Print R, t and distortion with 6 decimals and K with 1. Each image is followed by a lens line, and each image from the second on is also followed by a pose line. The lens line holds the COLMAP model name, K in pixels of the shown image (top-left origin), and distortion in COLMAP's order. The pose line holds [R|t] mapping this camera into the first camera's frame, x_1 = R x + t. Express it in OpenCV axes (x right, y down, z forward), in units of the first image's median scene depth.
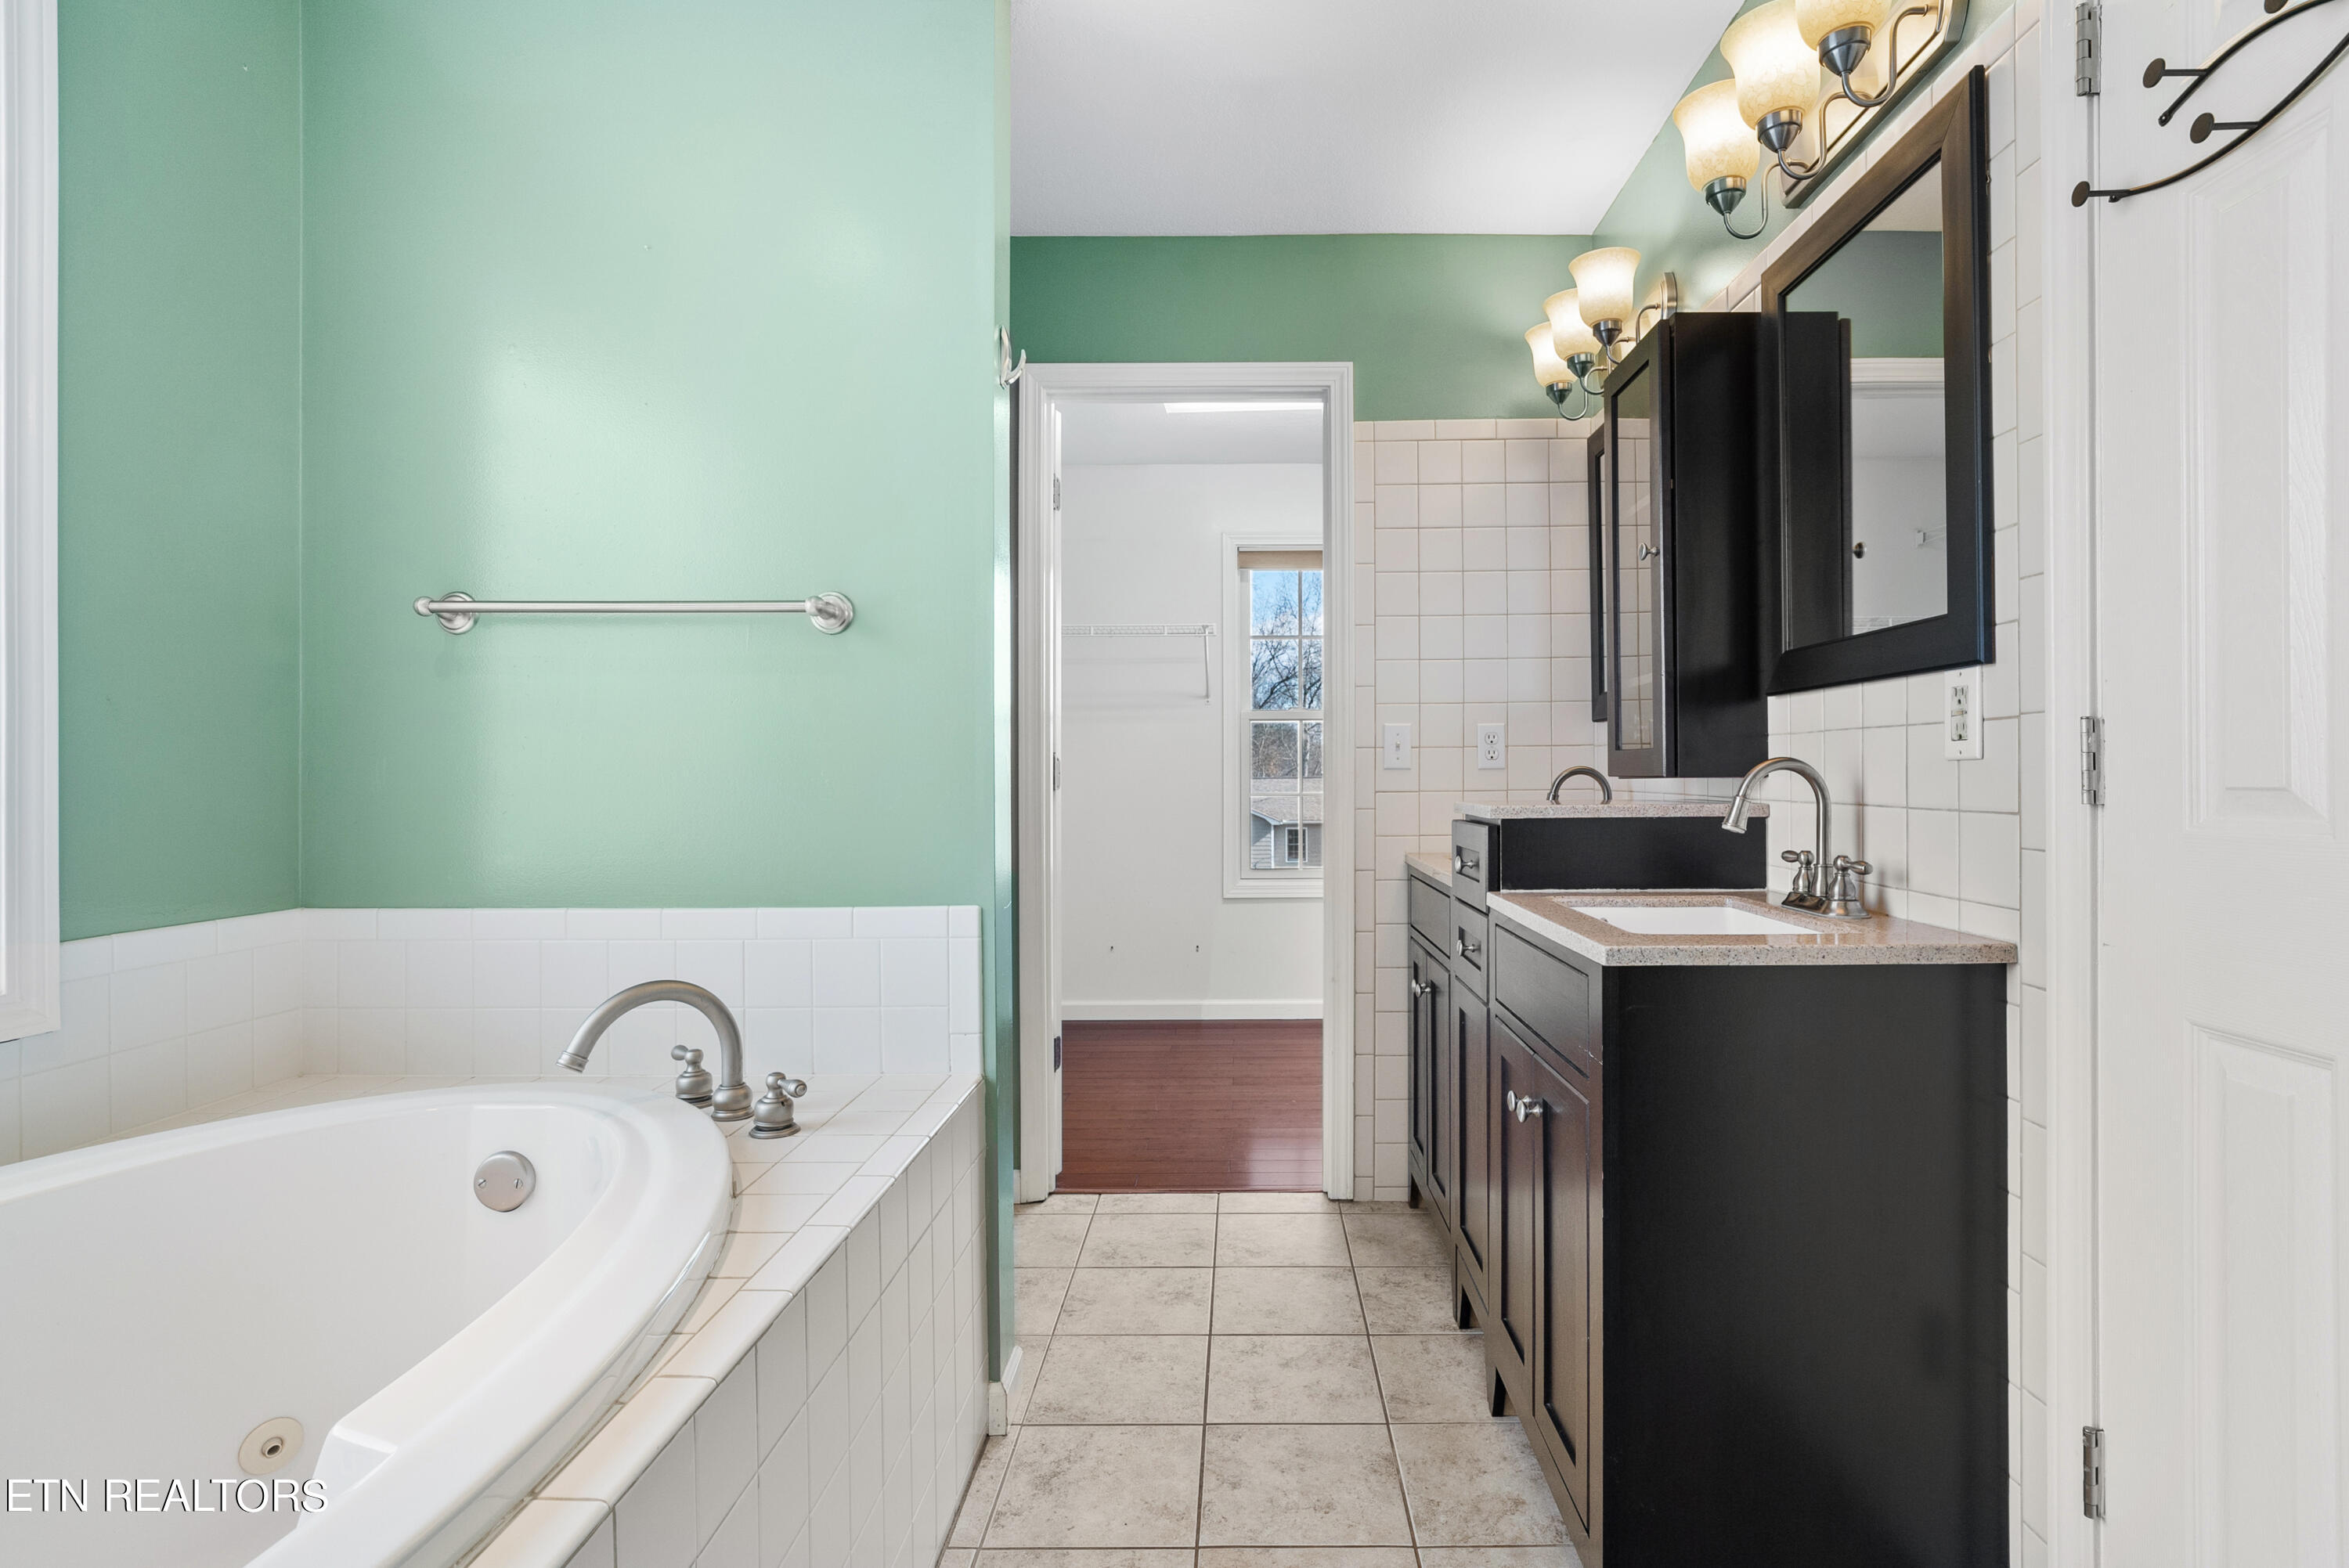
lens RADIAL K [[1117.6, 0, 1174.5], [0, 1117.6, 784.0], [0, 0, 1]] dist [-0.011933, 0.000736]
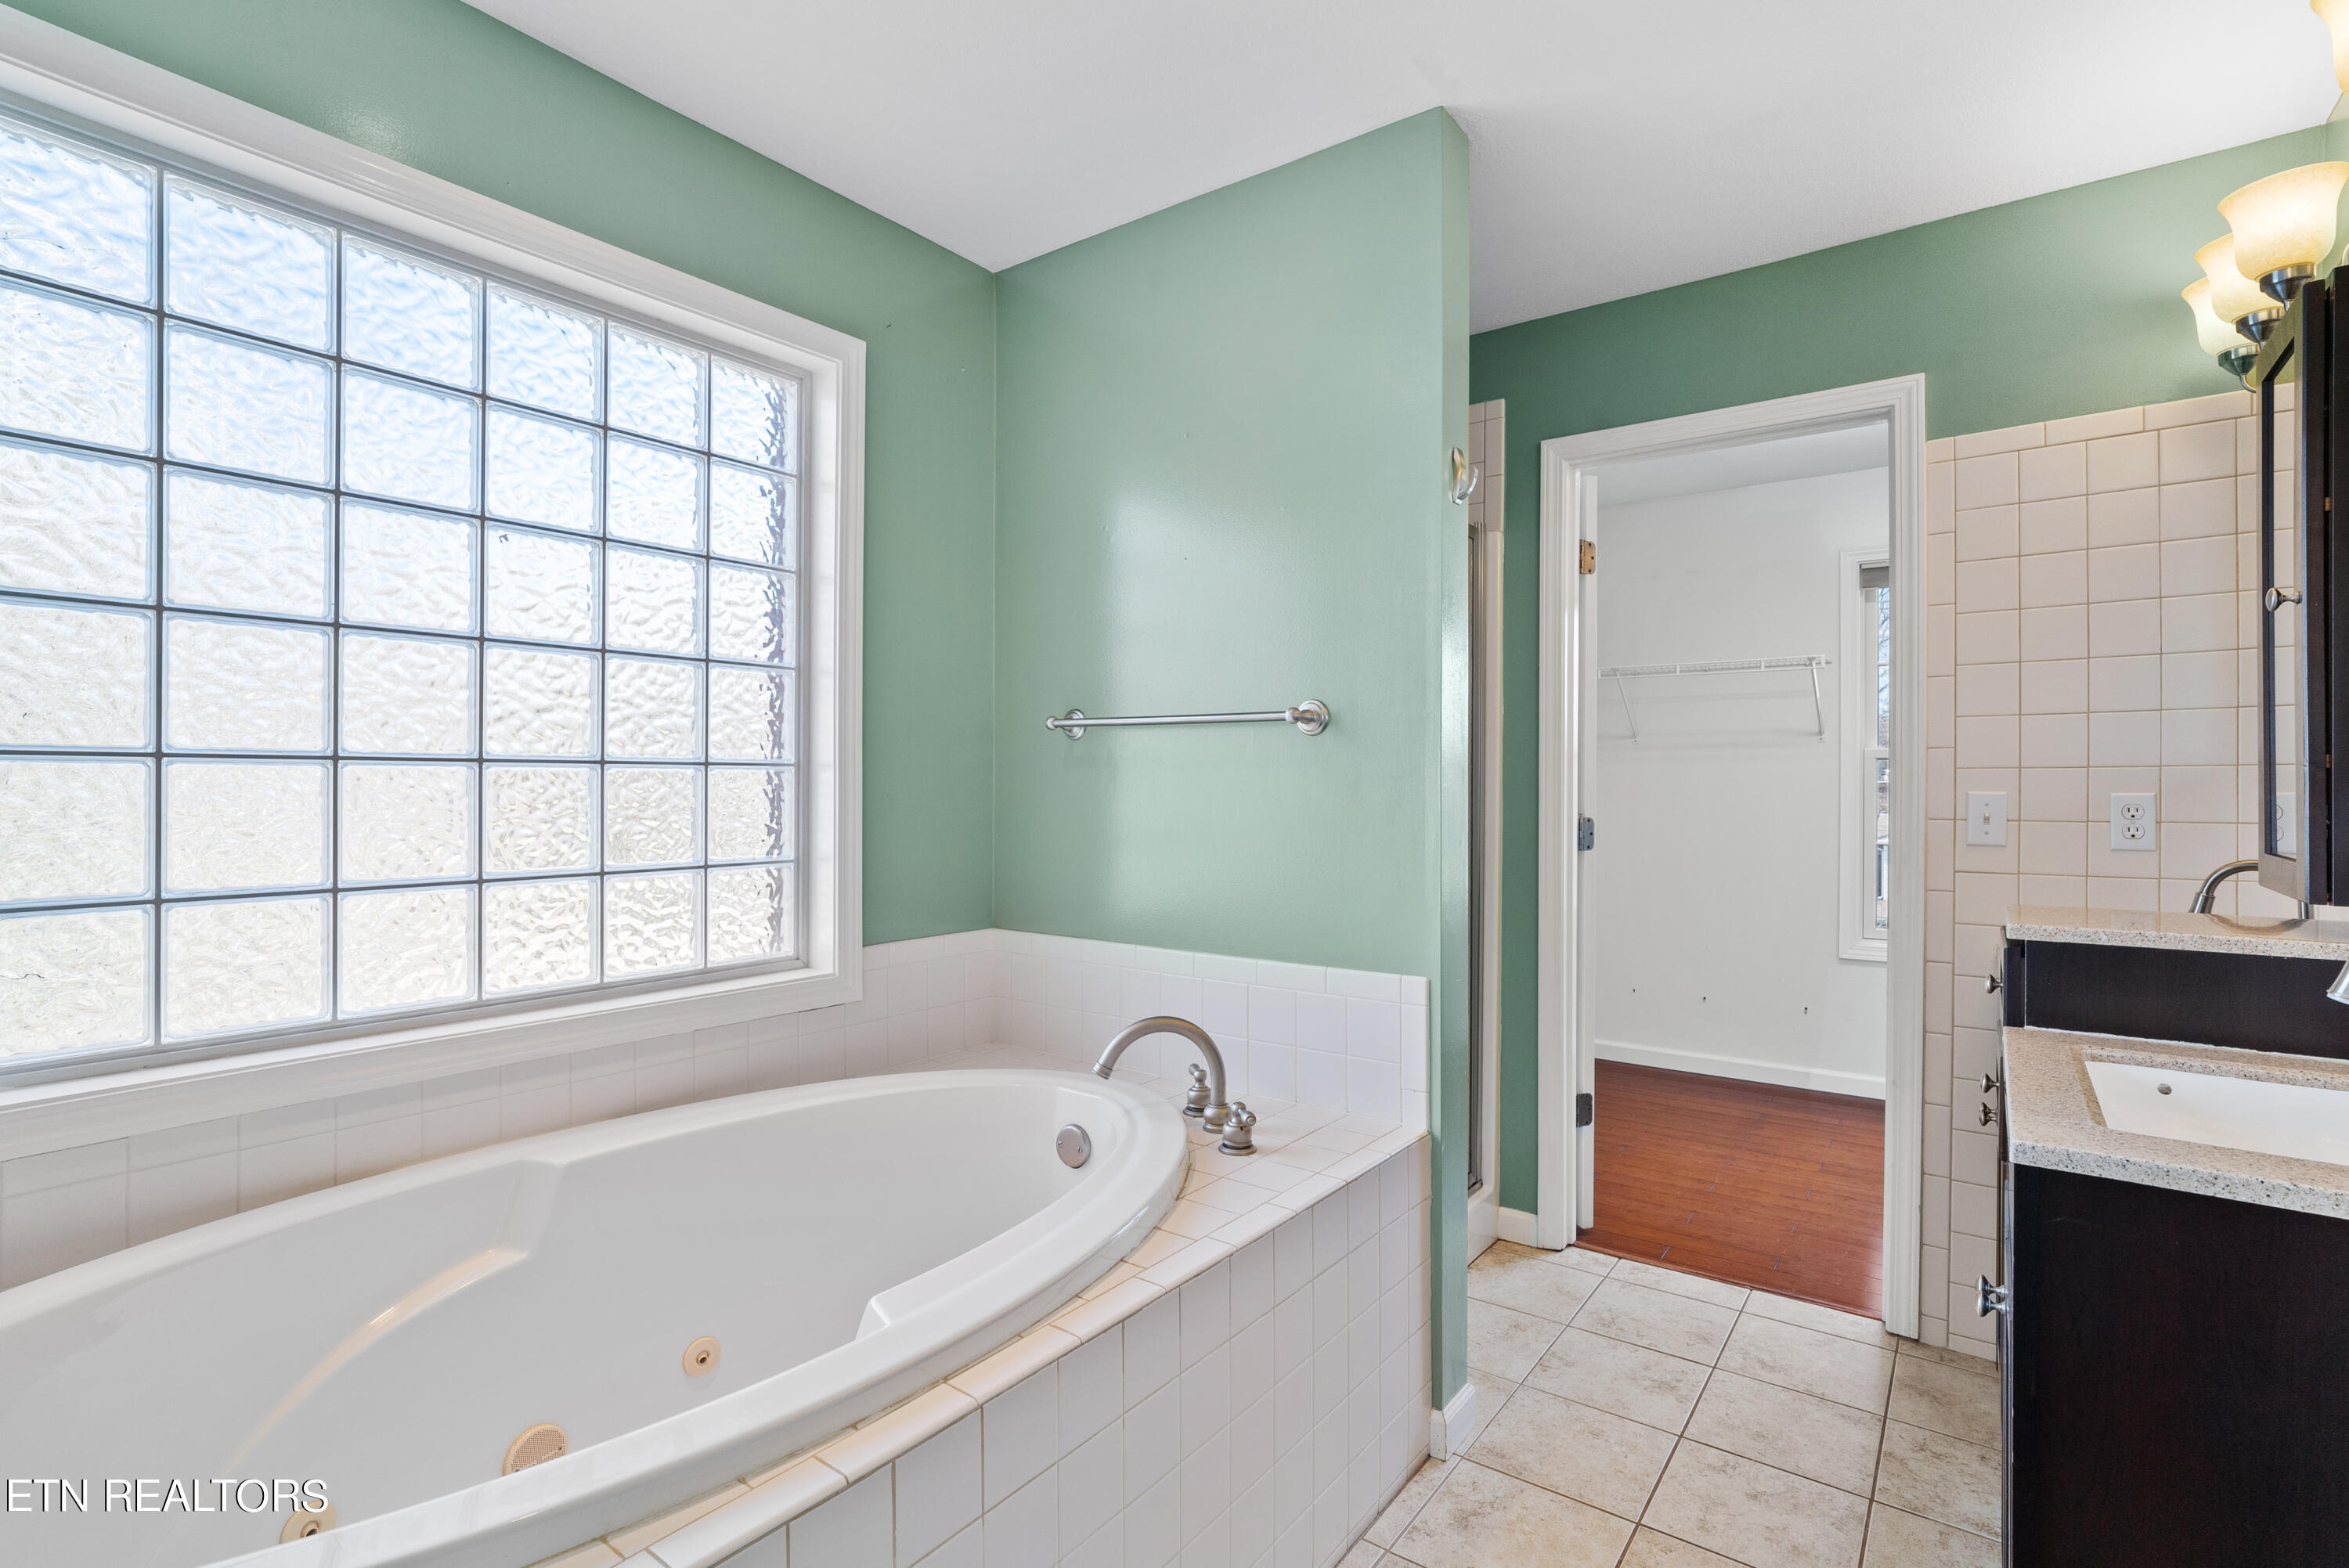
lens RADIAL K [[1068.6, 0, 1174.5], [0, 1068.6, 784.0], [0, 0, 1]] dist [-0.014150, 0.005916]
pose [[0.813329, 0.002927, -0.581797, 0.213830], [-0.002239, 0.999996, 0.001901, -0.076539], [0.581800, -0.000243, 0.813332, -0.009549]]
